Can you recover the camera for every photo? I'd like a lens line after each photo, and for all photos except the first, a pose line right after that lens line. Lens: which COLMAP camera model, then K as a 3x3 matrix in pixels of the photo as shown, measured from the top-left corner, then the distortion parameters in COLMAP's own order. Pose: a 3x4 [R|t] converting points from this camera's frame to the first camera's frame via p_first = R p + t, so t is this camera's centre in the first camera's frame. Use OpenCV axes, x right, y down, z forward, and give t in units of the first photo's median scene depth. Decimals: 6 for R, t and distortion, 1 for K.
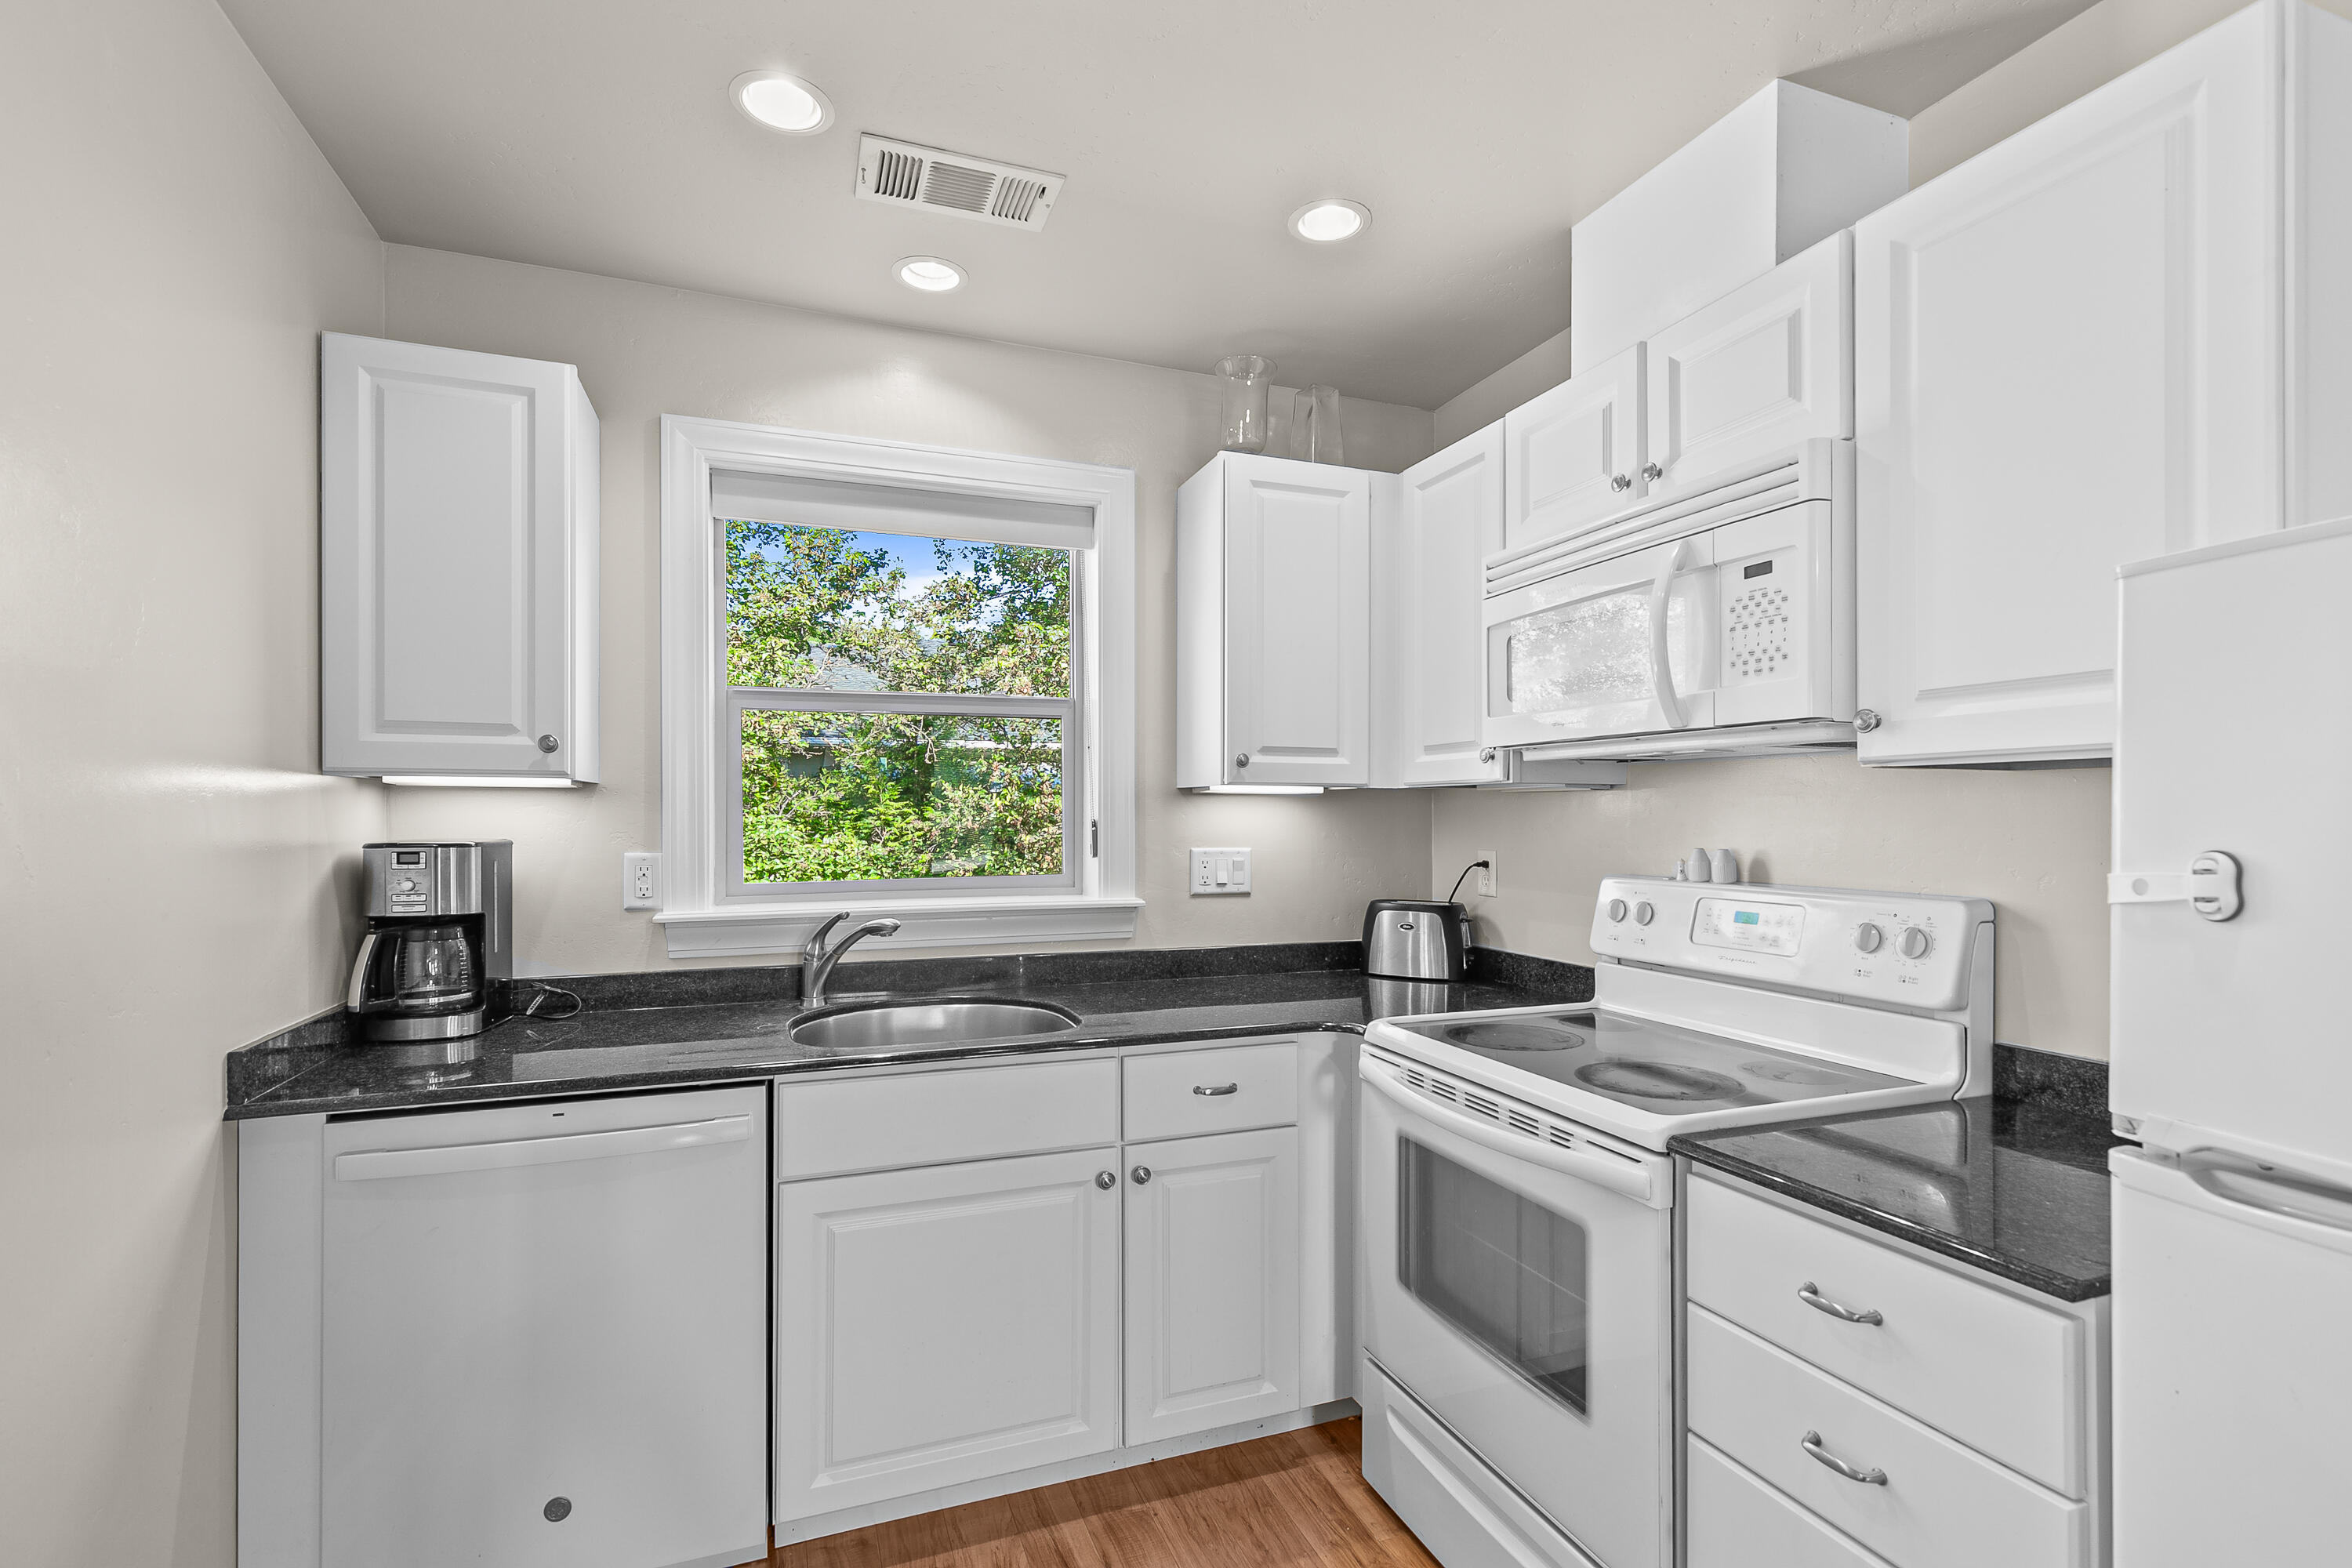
lens RADIAL K [[1074.7, 0, 1187.8], [0, 1074.7, 818.1], [0, 0, 1]] dist [0.011153, -0.001524]
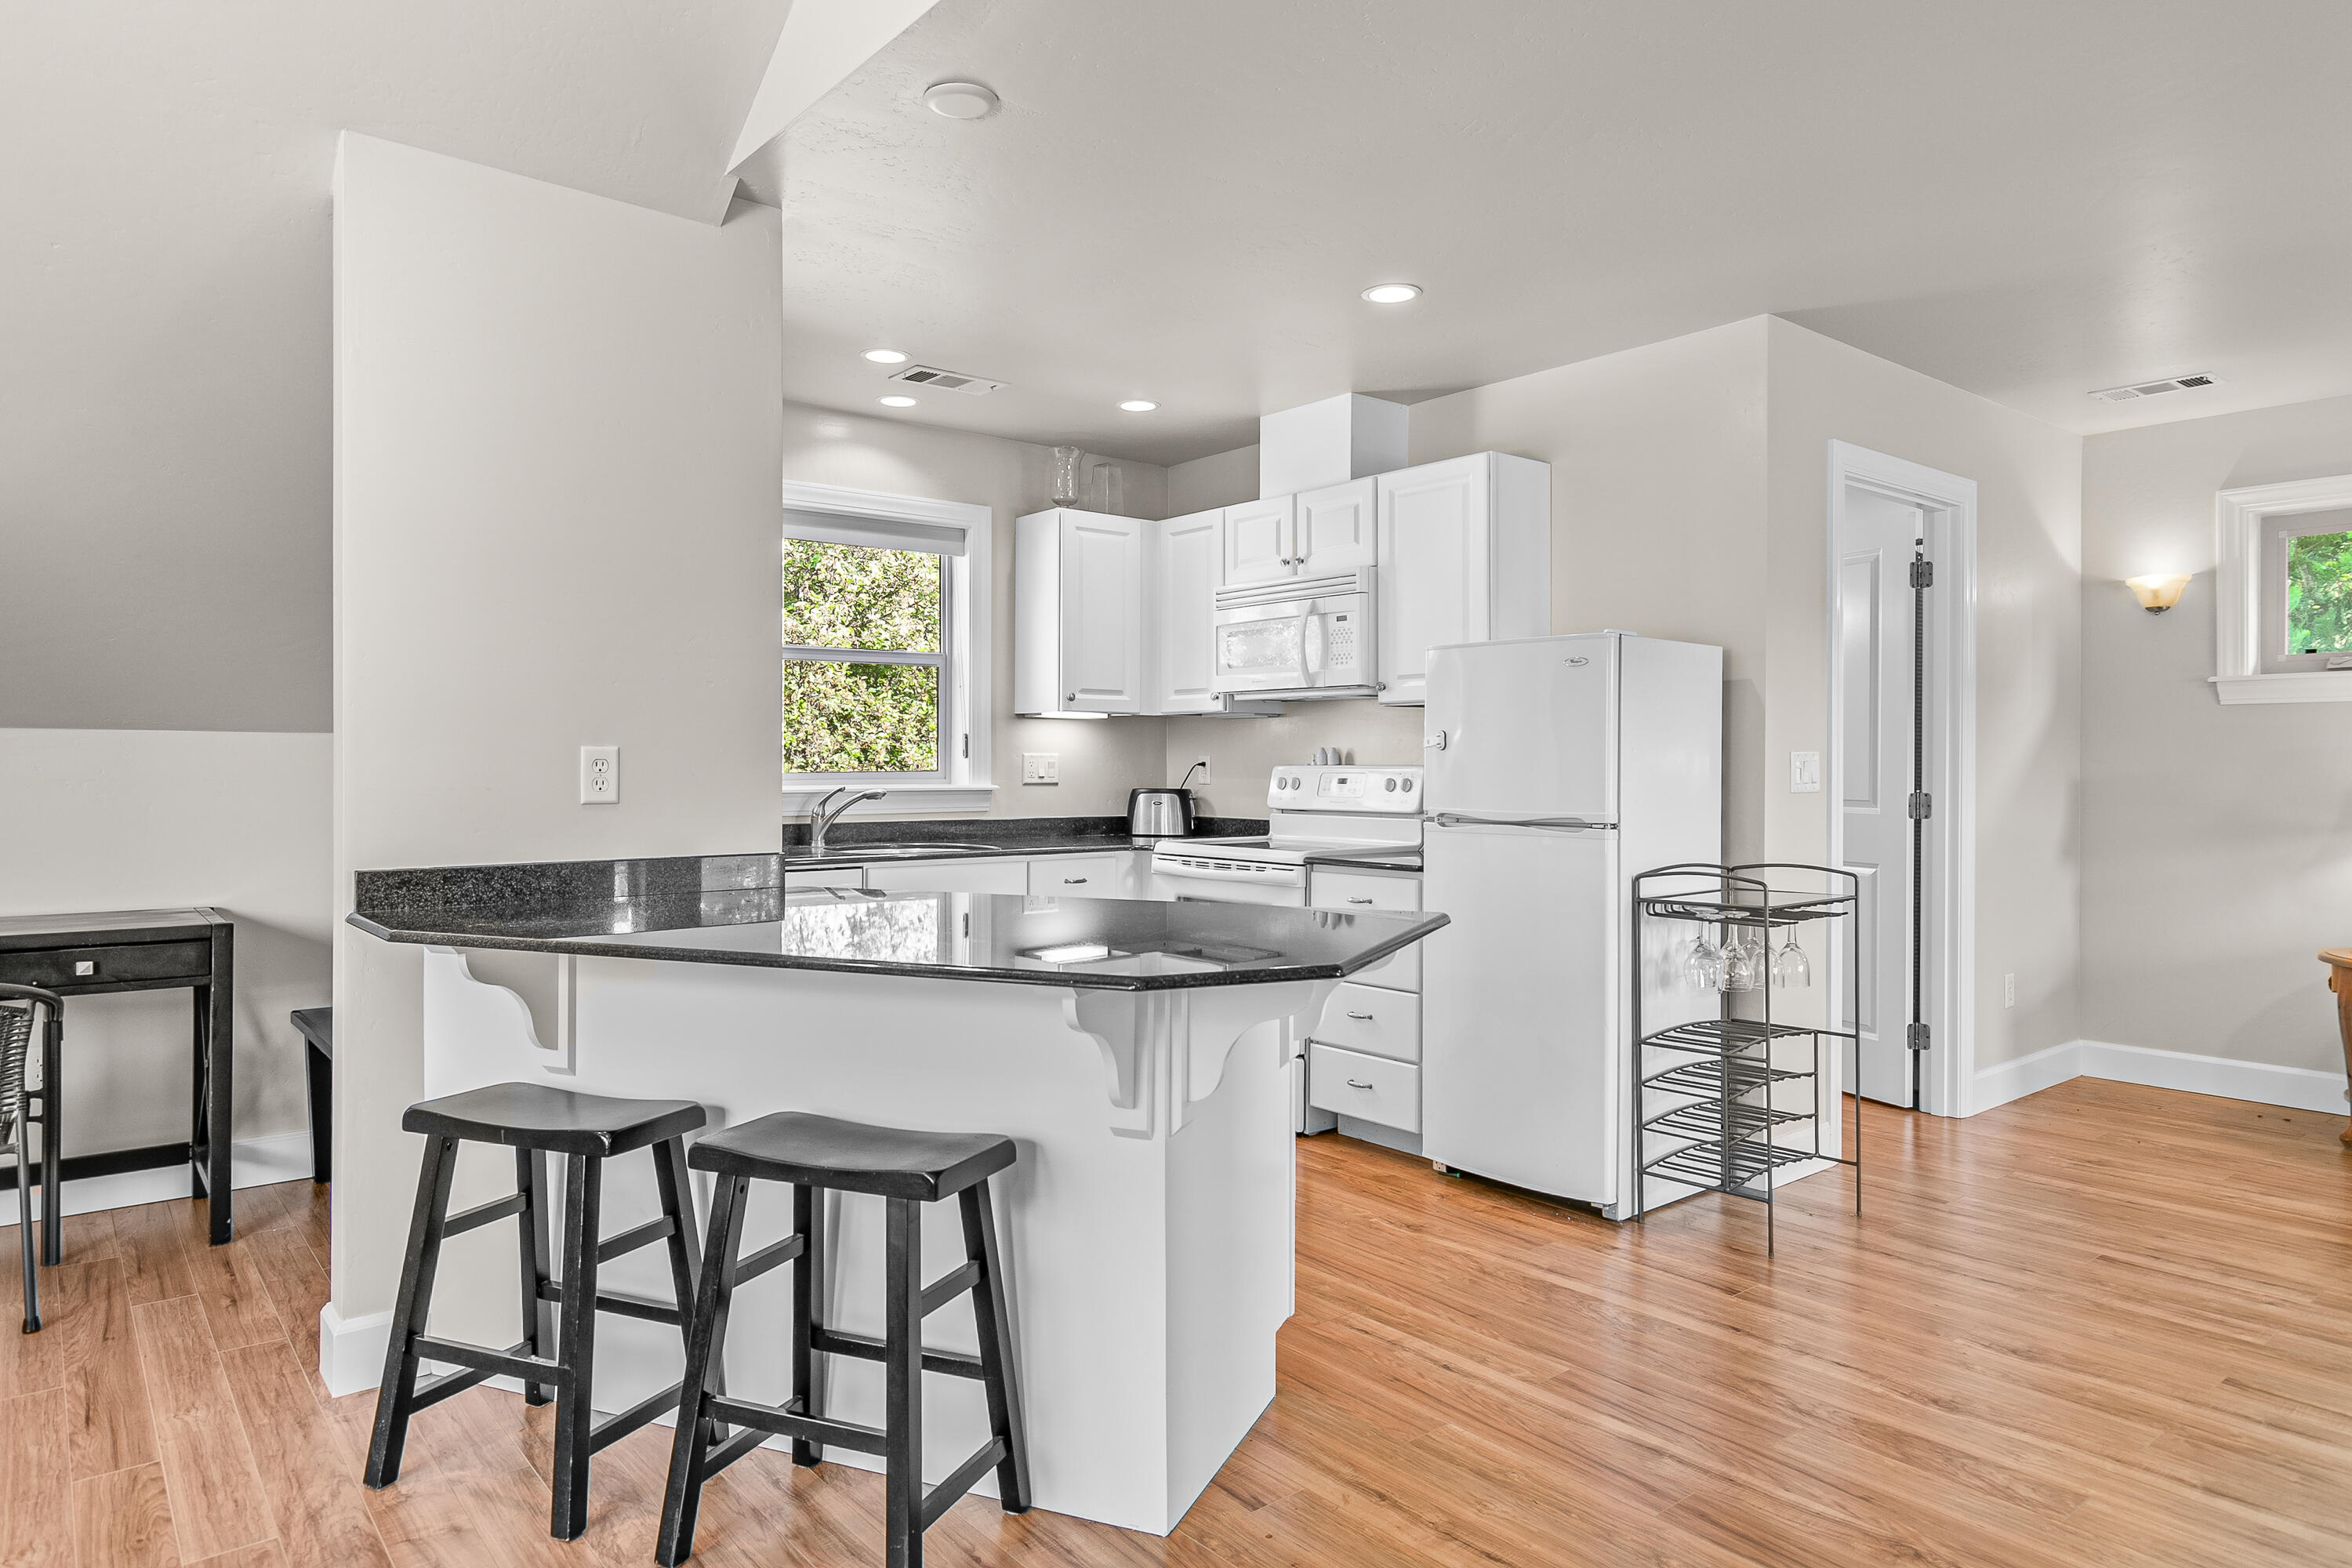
lens RADIAL K [[1432.9, 0, 1190.5], [0, 1432.9, 767.3], [0, 0, 1]] dist [0.020211, -0.012468]
pose [[0.946780, 0.000616, 0.321880, -0.546184], [-0.000983, 0.999999, 0.000977, 0.058874], [-0.321879, -0.001242, 0.946780, -1.289145]]
